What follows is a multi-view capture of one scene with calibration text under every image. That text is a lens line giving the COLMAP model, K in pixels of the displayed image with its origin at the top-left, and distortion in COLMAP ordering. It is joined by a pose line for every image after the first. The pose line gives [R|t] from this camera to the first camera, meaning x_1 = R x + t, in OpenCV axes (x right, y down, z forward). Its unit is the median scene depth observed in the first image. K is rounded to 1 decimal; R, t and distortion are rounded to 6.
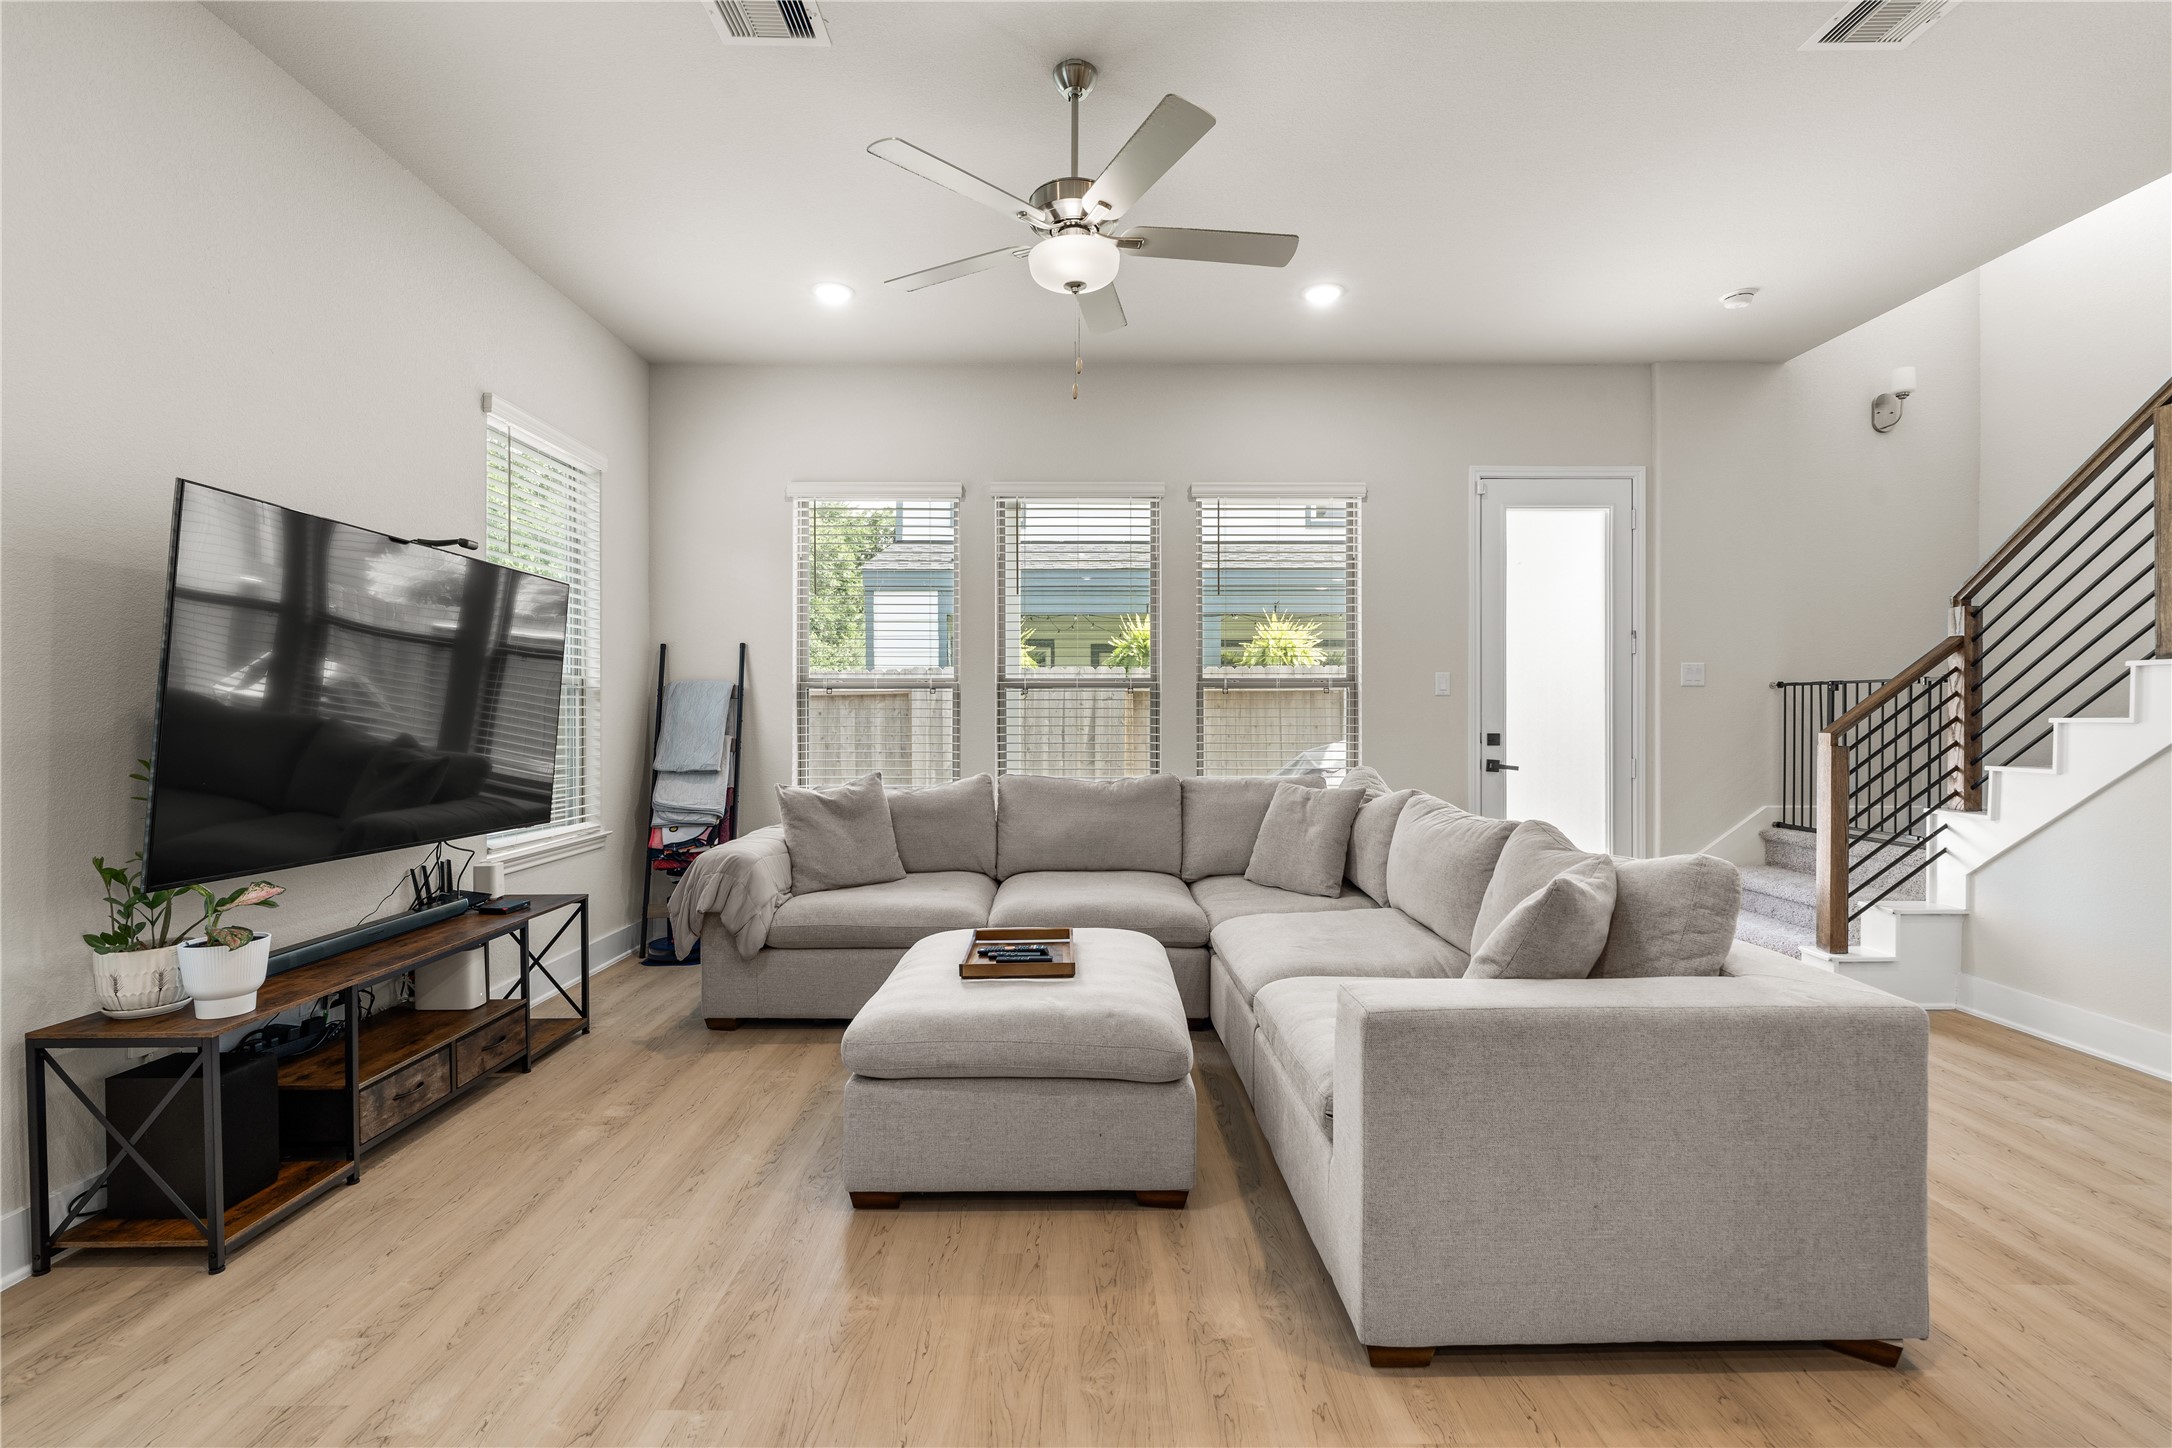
lens RADIAL K [[976.9, 0, 1087.5], [0, 976.9, 725.6], [0, 0, 1]] dist [-0.007581, 0.002603]
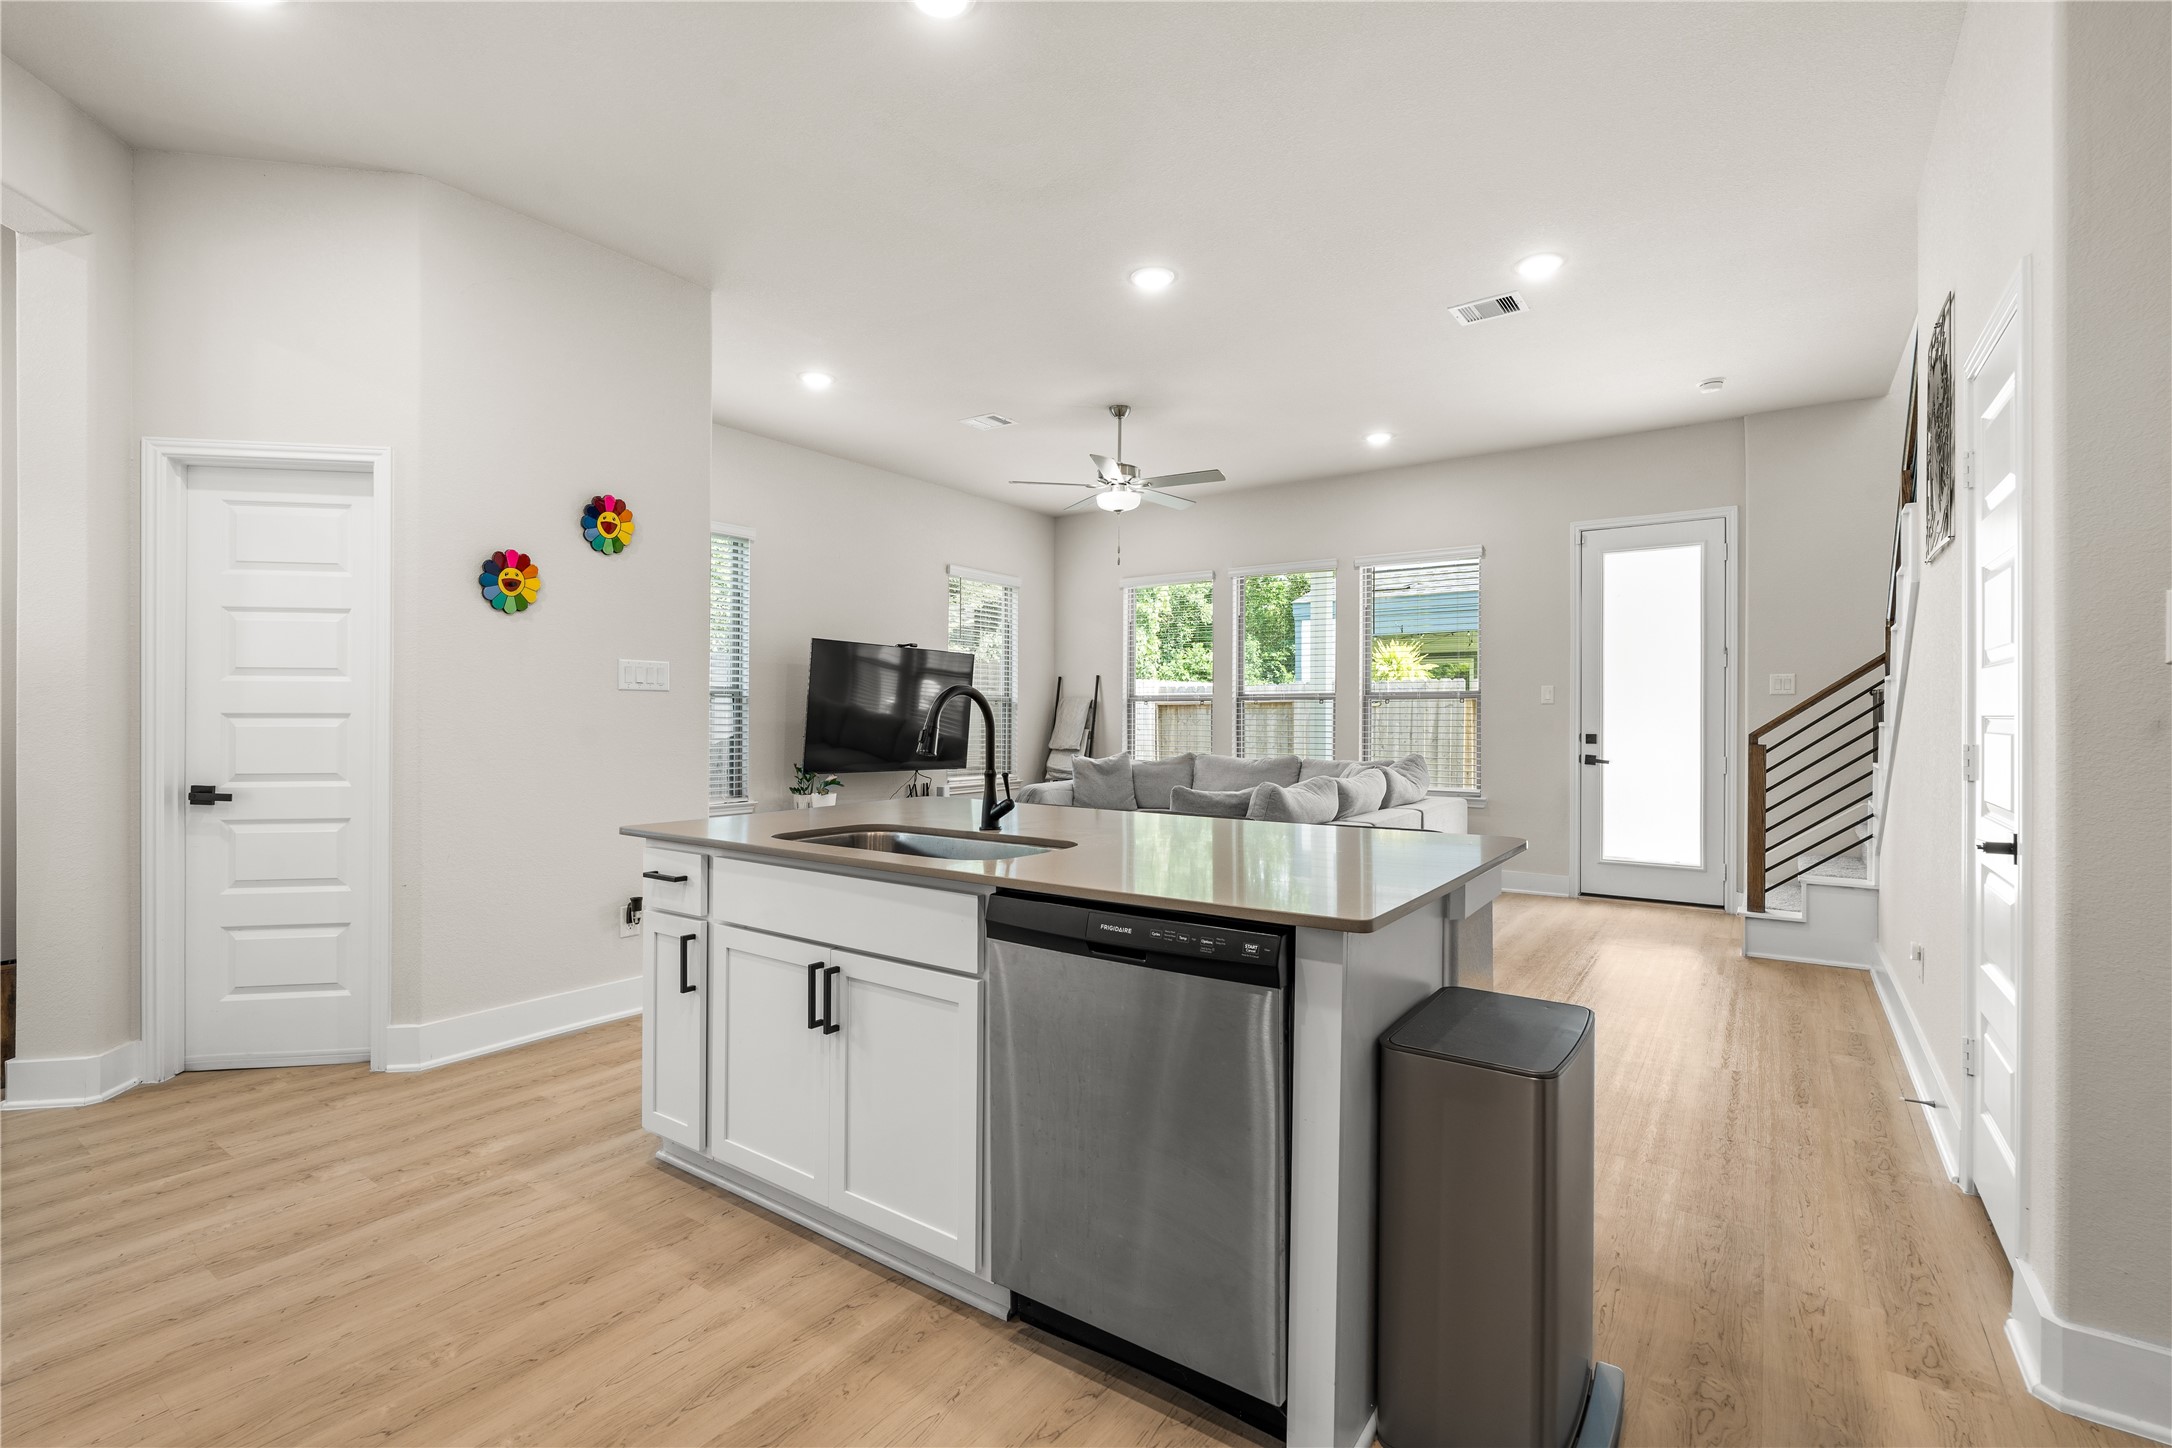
lens RADIAL K [[976.9, 0, 1081.8], [0, 976.9, 716.3], [0, 0, 1]] dist [-0.007581, 0.002603]
pose [[0.810739, 0.002460, -0.585402, 0.787107], [-0.010737, 0.999885, -0.010667, 0.007281], [0.585309, 0.014933, 0.810673, -0.501419]]
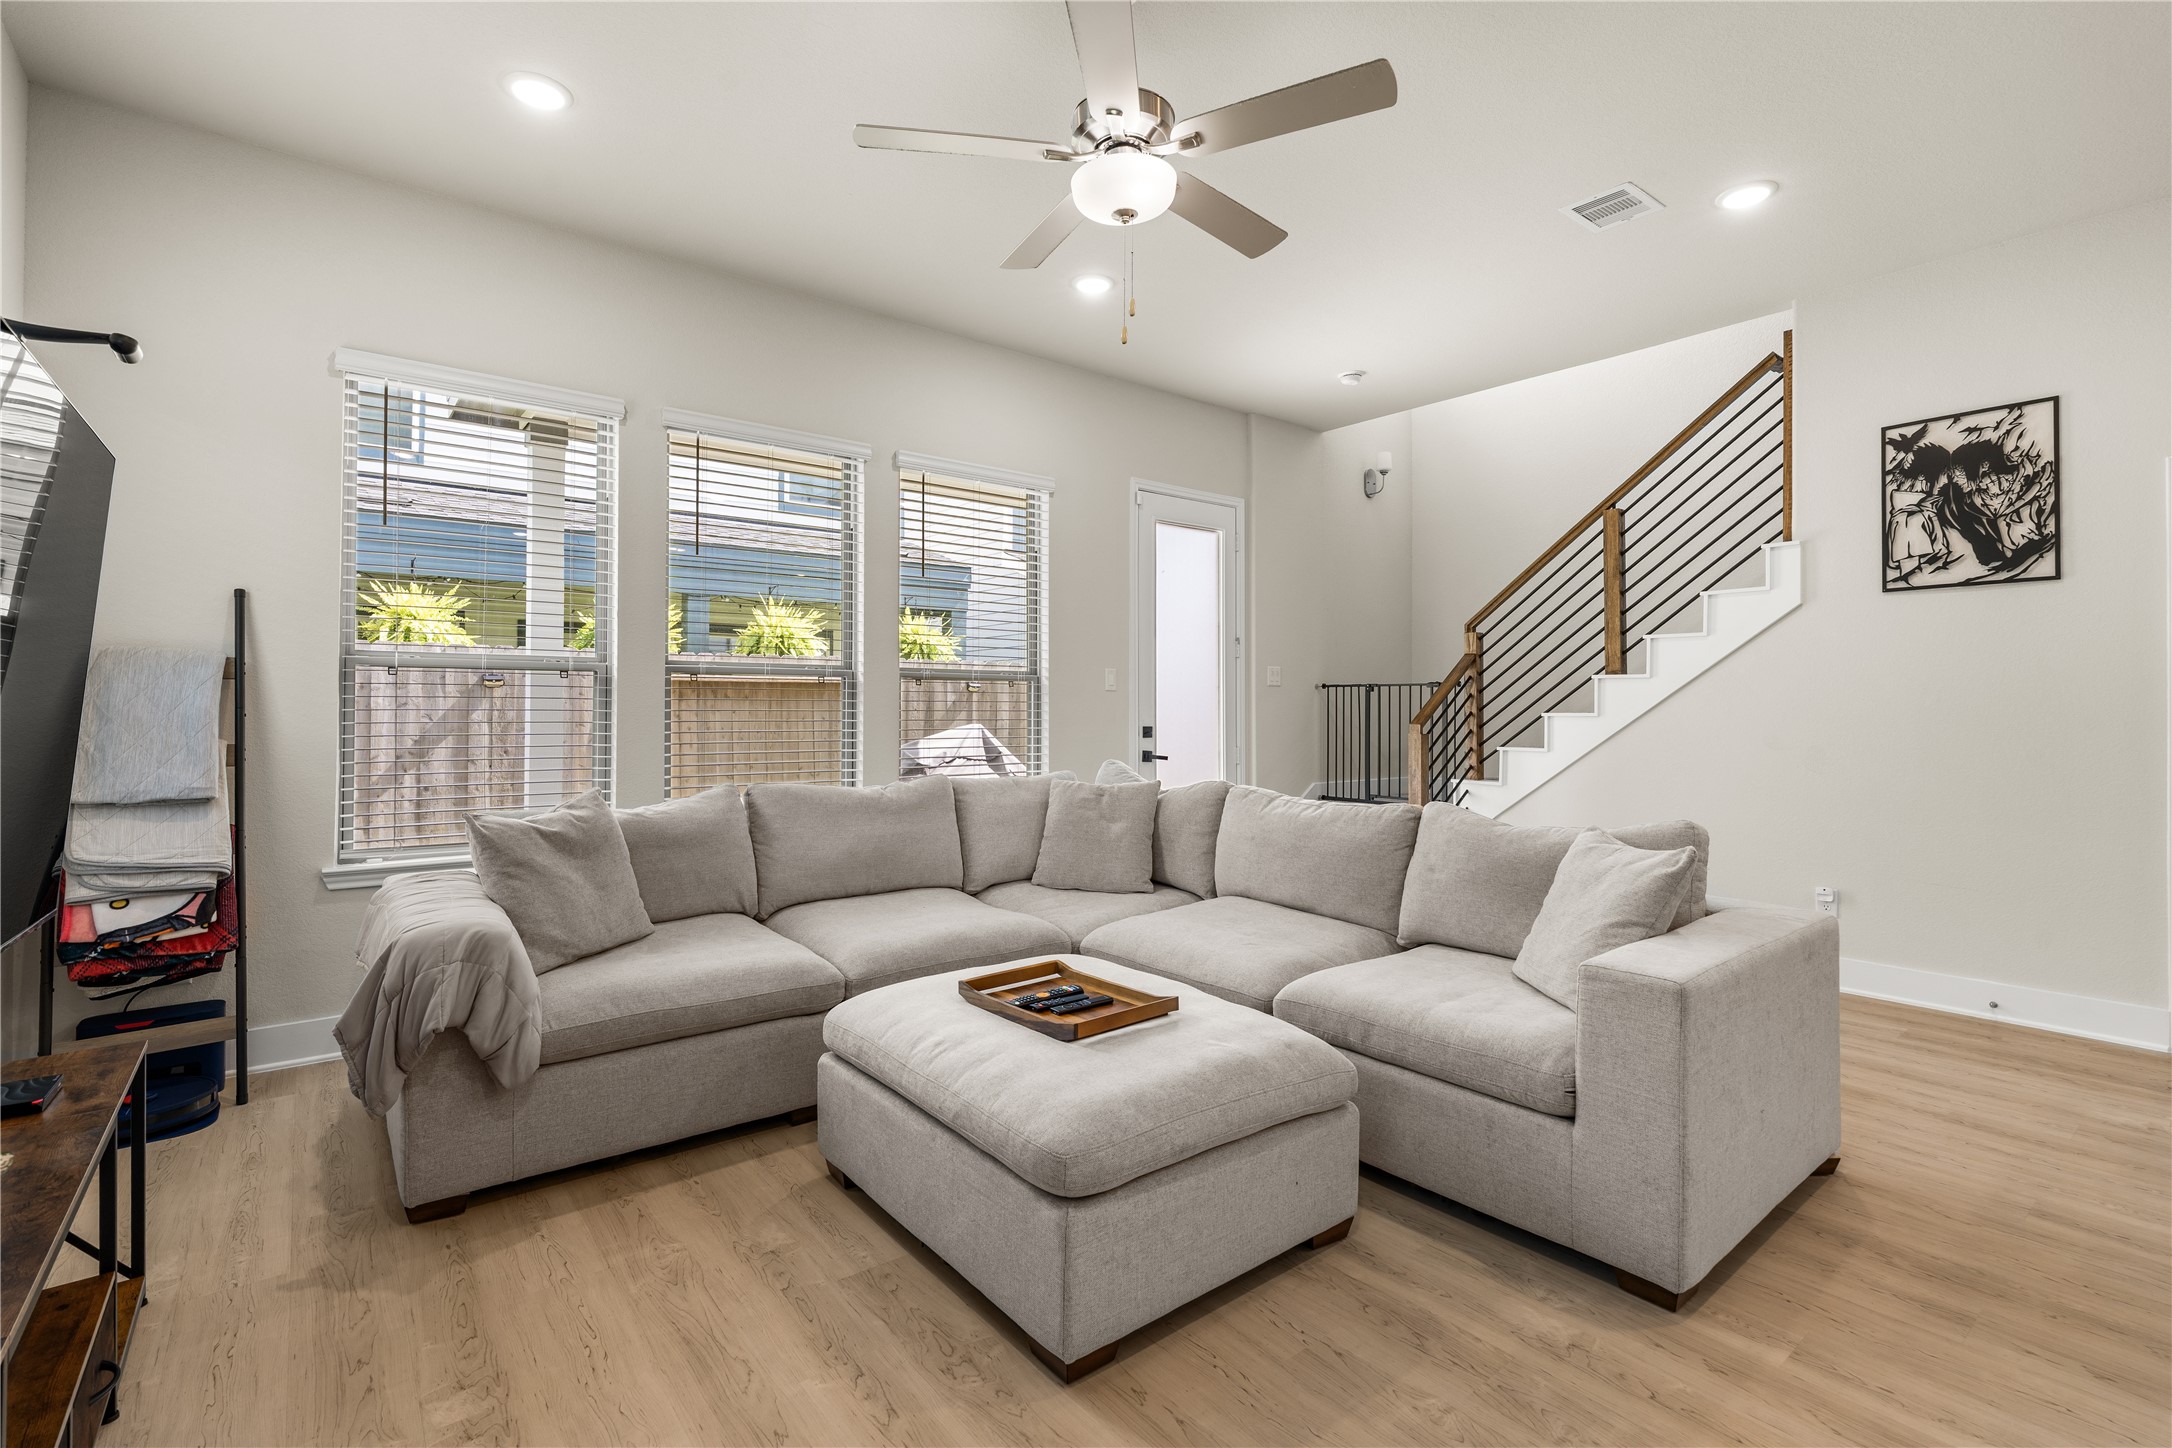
lens RADIAL K [[976.9, 0, 1083.1], [0, 976.9, 707.6], [0, 0, 1]] dist [-0.007581, 0.002603]
pose [[0.788960, 0.004081, 0.614431, -0.392491], [0.002956, 0.999941, -0.010437, -0.002230], [-0.614437, 0.010051, 0.788902, 0.238434]]
